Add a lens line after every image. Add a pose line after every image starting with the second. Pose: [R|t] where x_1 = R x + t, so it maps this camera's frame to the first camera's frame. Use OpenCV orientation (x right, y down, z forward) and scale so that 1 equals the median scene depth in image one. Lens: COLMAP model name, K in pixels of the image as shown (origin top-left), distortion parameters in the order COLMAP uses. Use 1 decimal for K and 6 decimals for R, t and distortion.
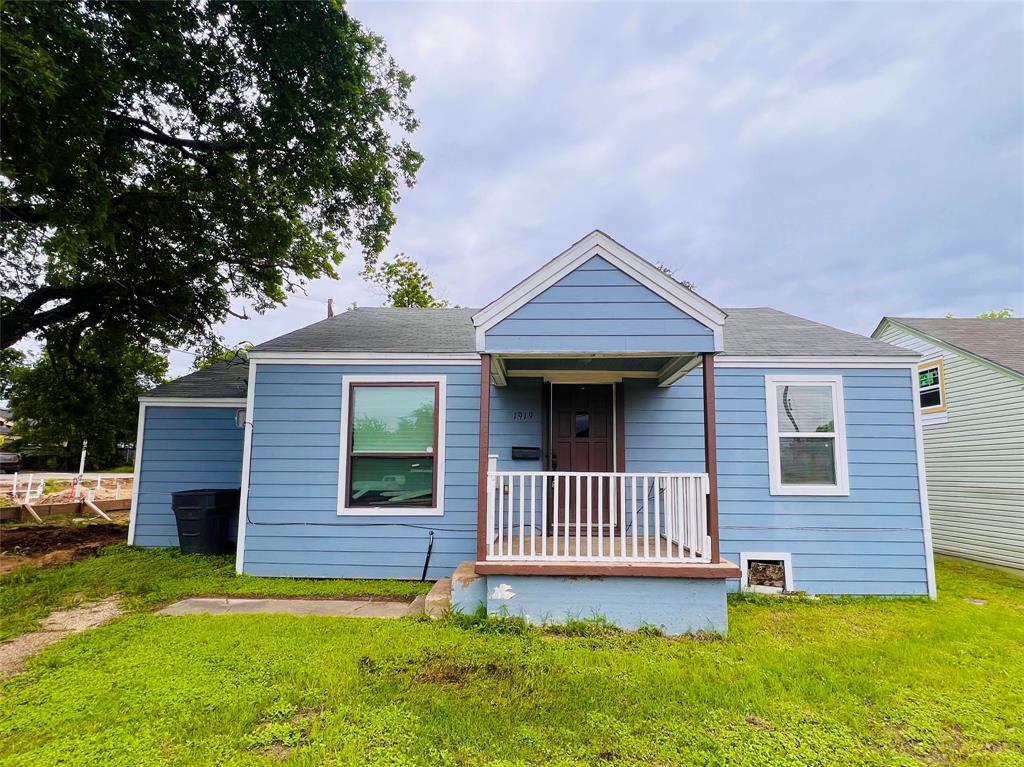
lens RADIAL K [[414.6, 0, 517.1], [0, 414.6, 386.3], [0, 0, 1]] dist [0.009041, -0.000245]
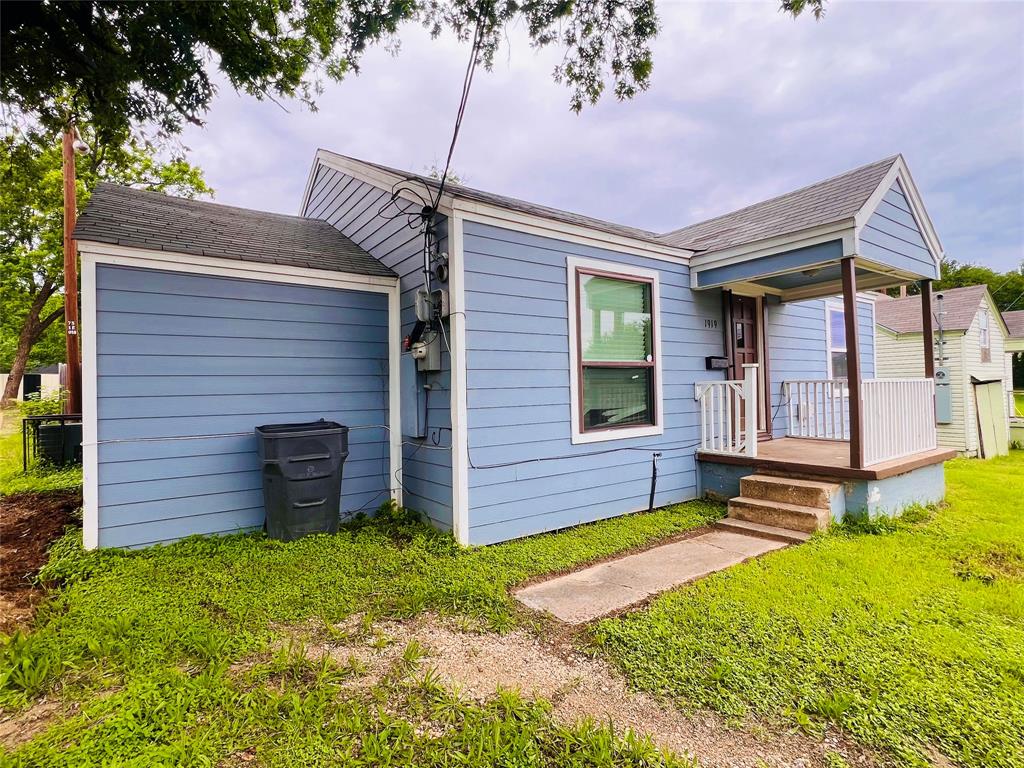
lens RADIAL K [[520.9, 0, 512.2], [0, 520.9, 382.5], [0, 0, 1]] dist [0.000679, -0.000094]
pose [[0.801801, -0.015033, 0.597402, -1.060765], [-0.026591, 0.997796, 0.060796, 0.143718], [-0.596999, -0.064632, 0.799634, 0.317812]]
